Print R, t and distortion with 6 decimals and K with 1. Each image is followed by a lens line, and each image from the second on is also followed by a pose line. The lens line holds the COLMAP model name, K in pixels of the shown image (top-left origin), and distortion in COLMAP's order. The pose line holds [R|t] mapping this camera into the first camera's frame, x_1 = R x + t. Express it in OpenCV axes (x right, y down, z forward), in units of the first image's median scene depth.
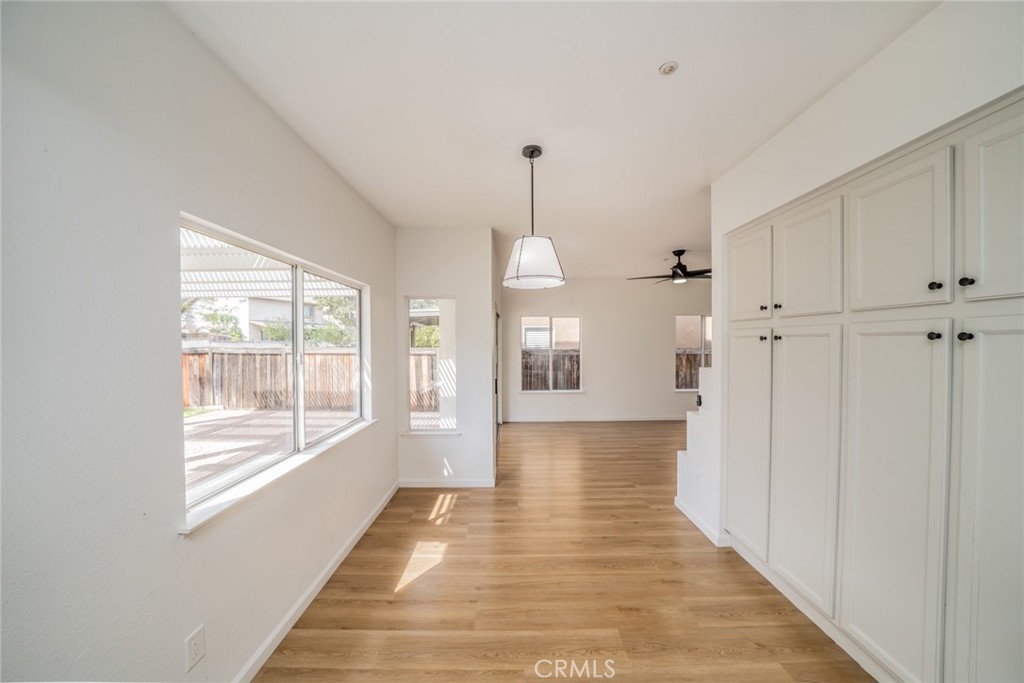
lens RADIAL K [[356.3, 0, 515.4], [0, 356.3, 345.6], [0, 0, 1]] dist [-0.018408, 0.000317]
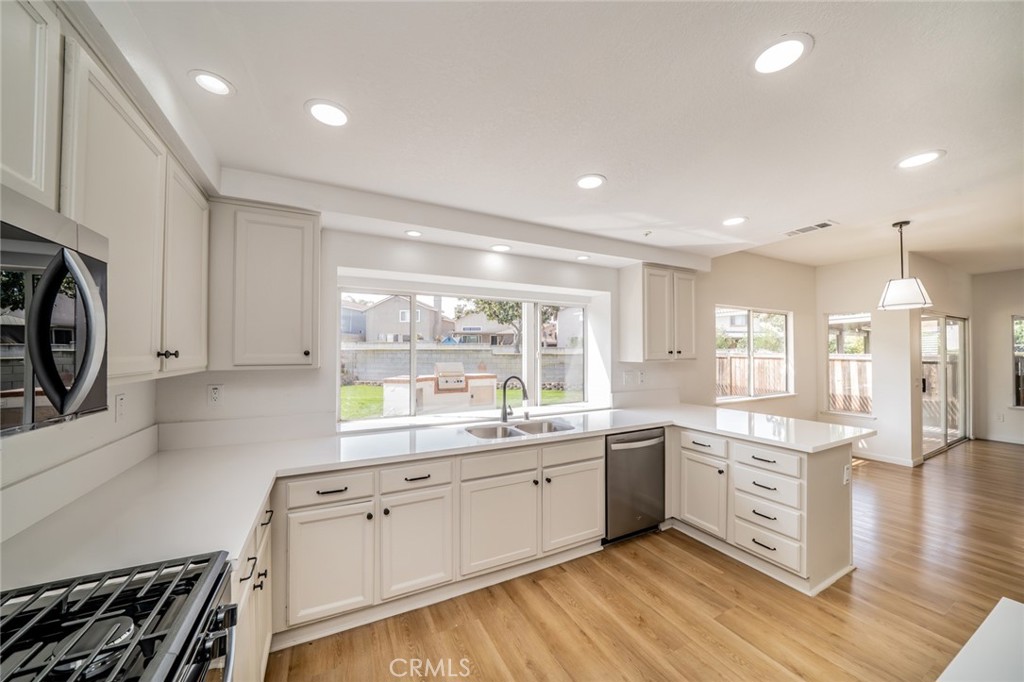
lens RADIAL K [[356.3, 0, 513.1], [0, 356.3, 346.3], [0, 0, 1]] dist [-0.018408, 0.000317]
pose [[0.448406, -0.007002, -0.893802, 0.188386], [-0.013384, 0.999805, -0.014547, 0.013522], [0.893730, 0.018485, 0.448225, -0.358504]]
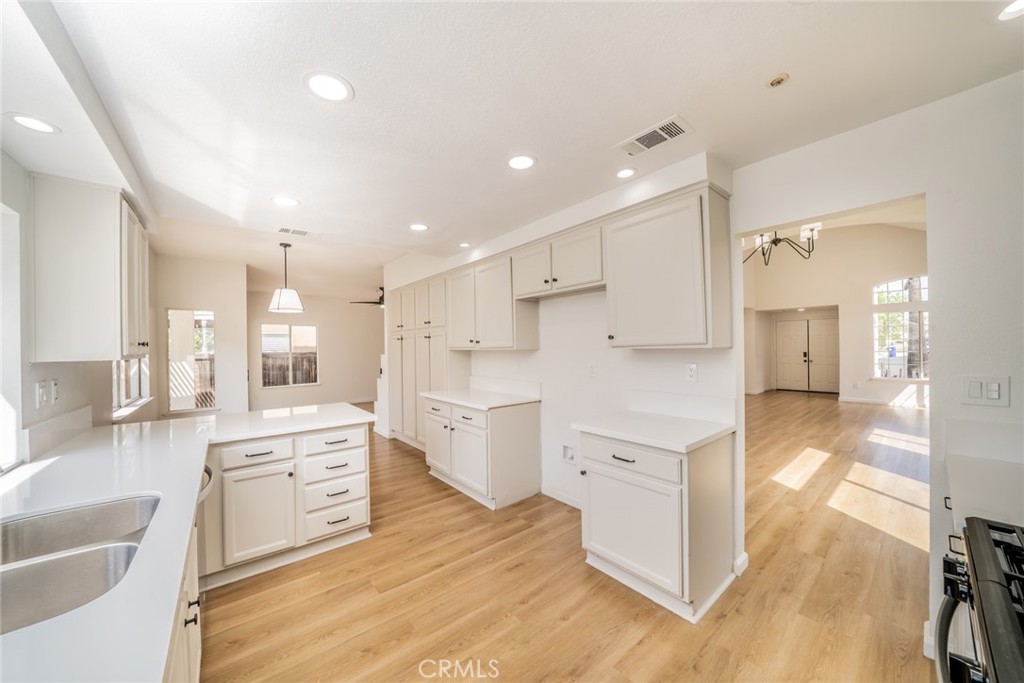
lens RADIAL K [[356.3, 0, 505.8], [0, 356.3, 350.3], [0, 0, 1]] dist [-0.018408, 0.000317]
pose [[0.789101, -0.009362, 0.614192, -0.058473], [0.016369, 0.999849, -0.005790, 0.022823], [-0.614045, 0.014623, 0.789135, -0.383981]]
